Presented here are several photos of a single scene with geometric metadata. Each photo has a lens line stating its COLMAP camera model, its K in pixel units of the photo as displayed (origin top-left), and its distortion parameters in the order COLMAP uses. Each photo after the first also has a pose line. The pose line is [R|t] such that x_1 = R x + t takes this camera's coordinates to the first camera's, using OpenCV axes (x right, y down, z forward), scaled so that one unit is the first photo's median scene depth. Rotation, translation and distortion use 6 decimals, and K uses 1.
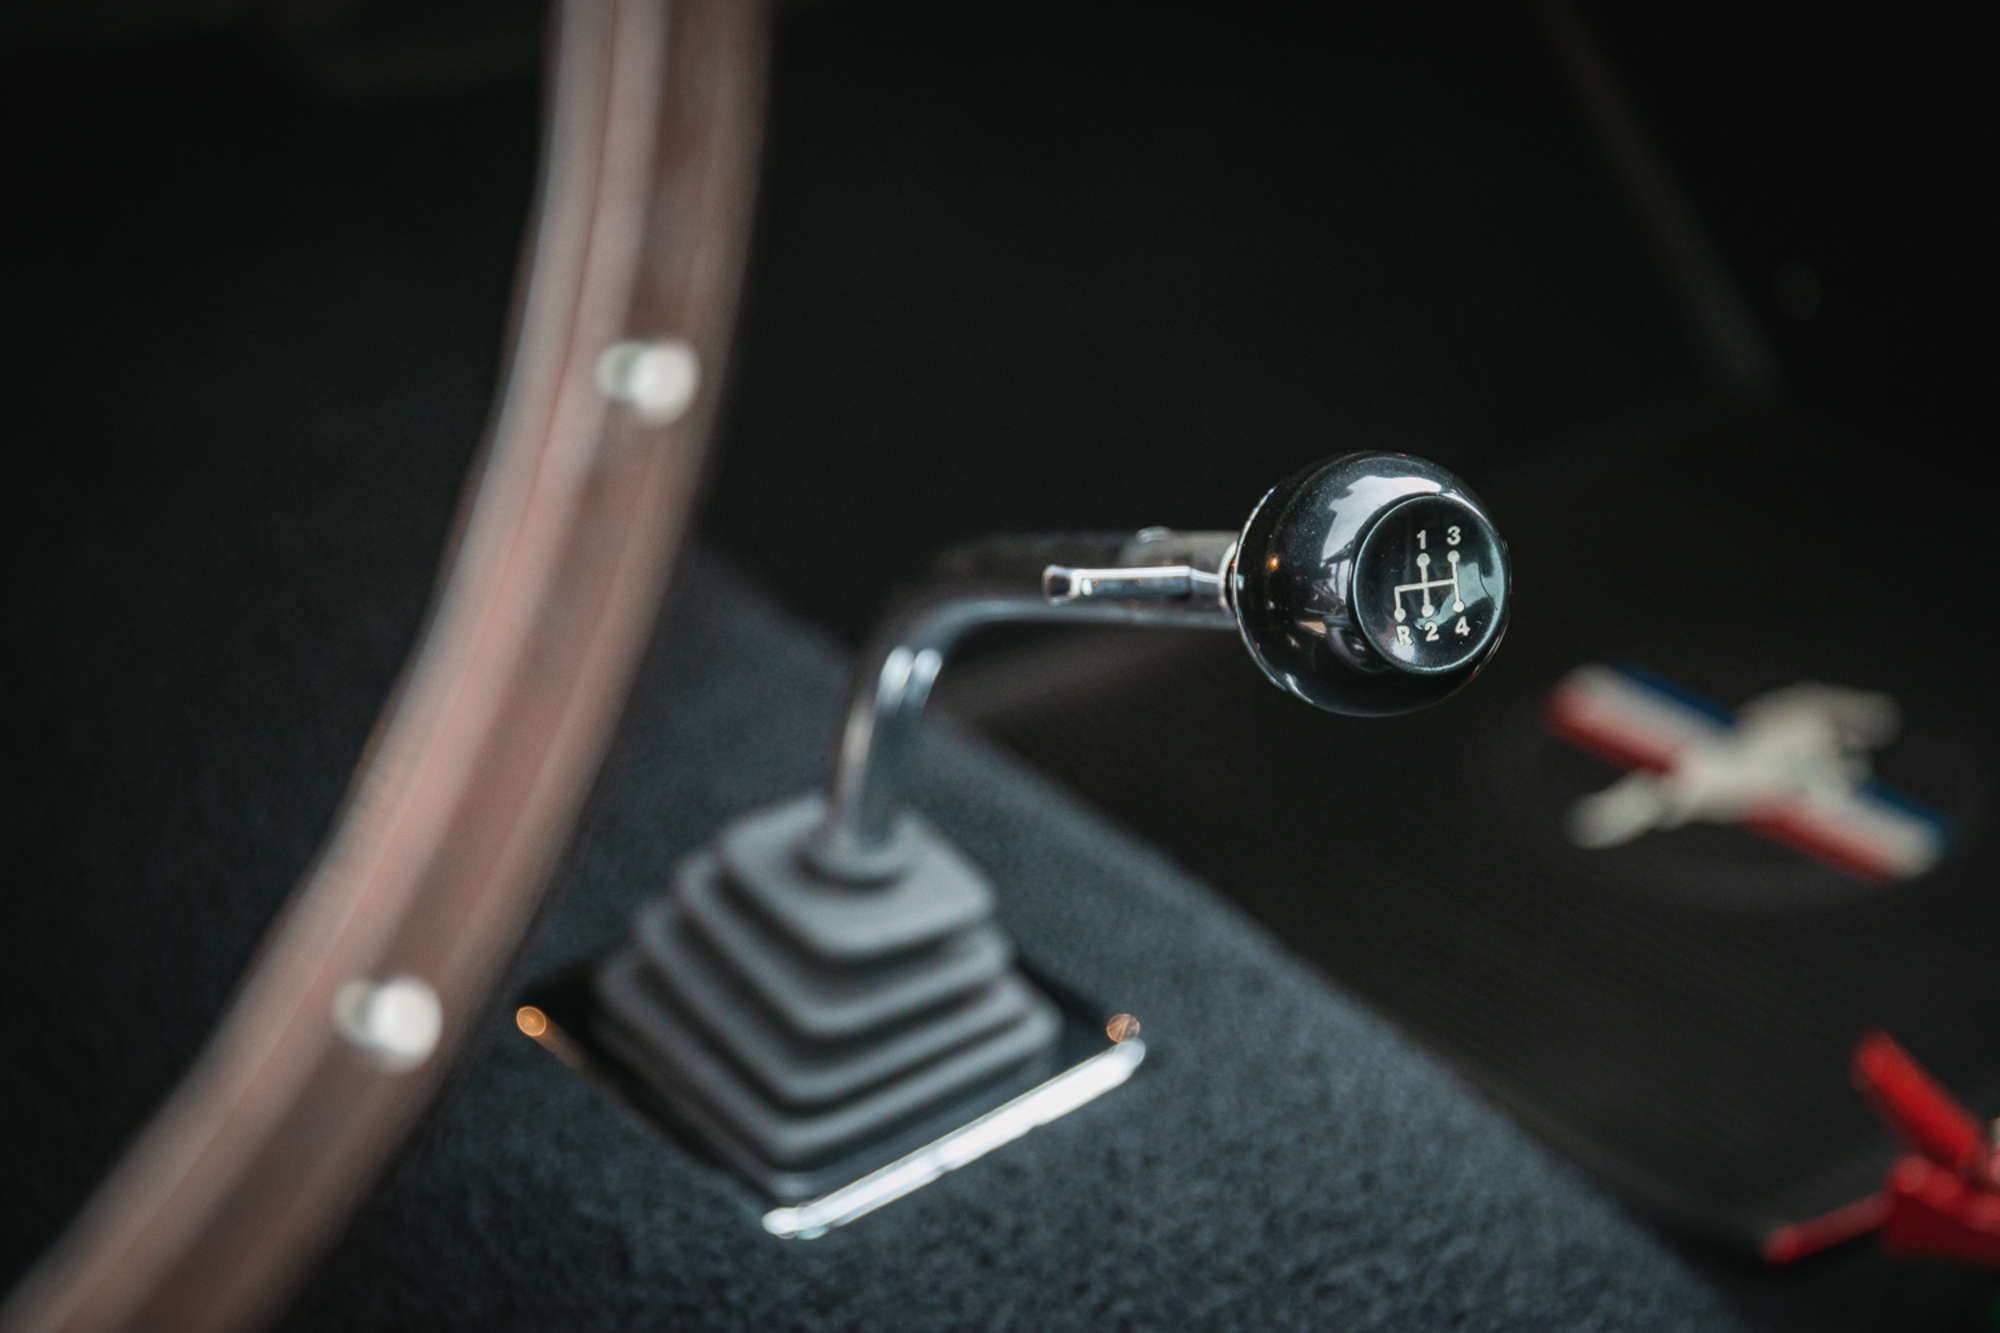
lens RADIAL K [[3490.2, 0, 1000.0], [0, 3490.2, 666.5], [0, 0, 1]] dist [-0.006511, 0.018238]
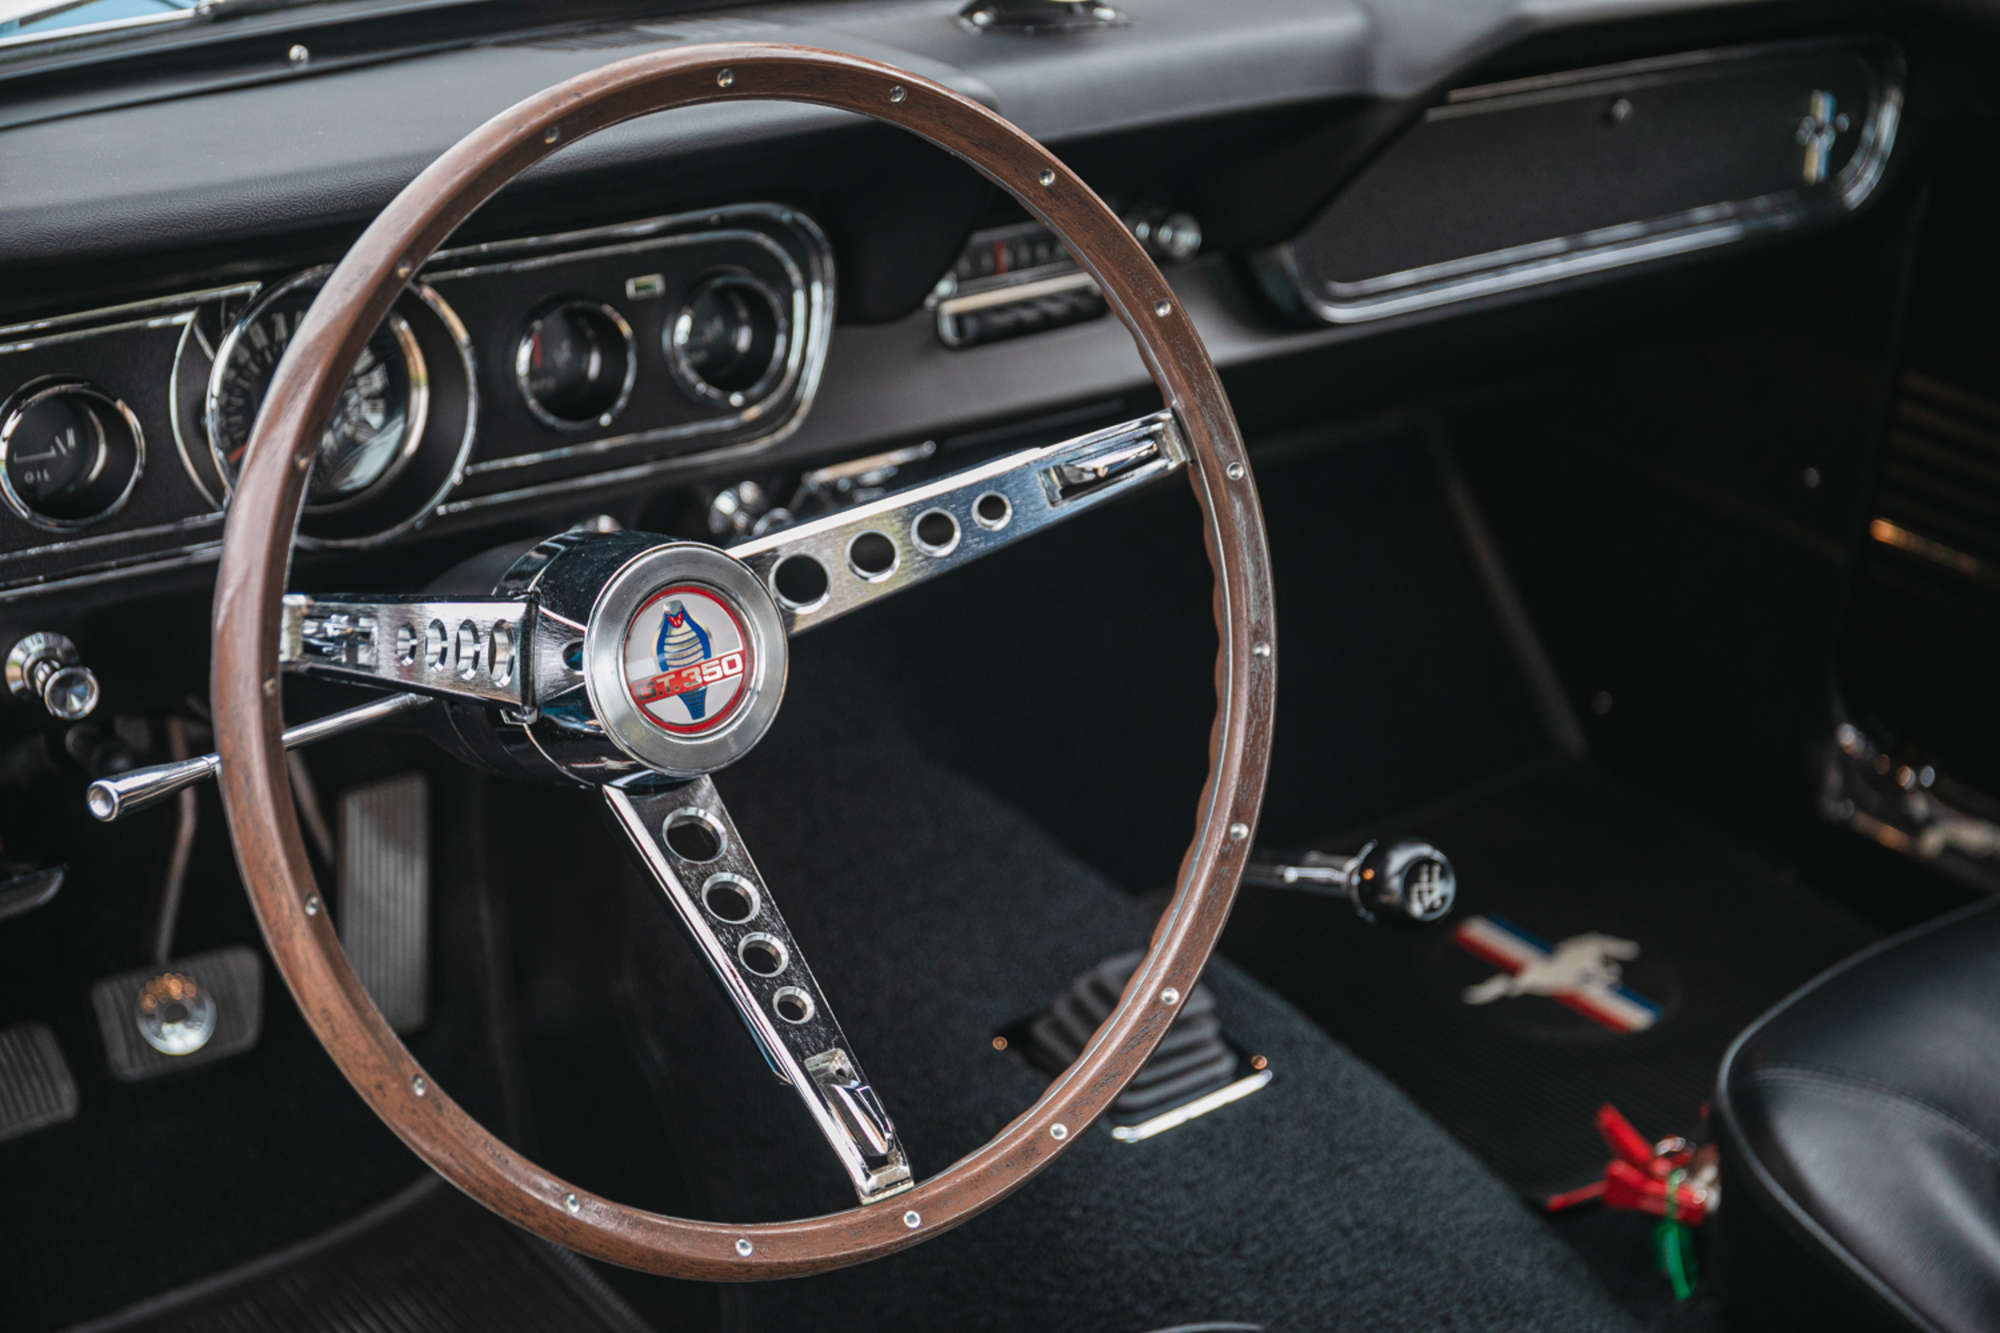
lens RADIAL K [[3104.0, 0, 1000.0], [0, 3104.0, 666.5], [0, 0, 1]] dist [0.022695, 0.079091]
pose [[0.997663, 0.066233, 0.016784, -0.197246], [-0.065060, 0.995903, -0.062803, -0.015758], [-0.020875, 0.061564, 0.997885, -1.074137]]
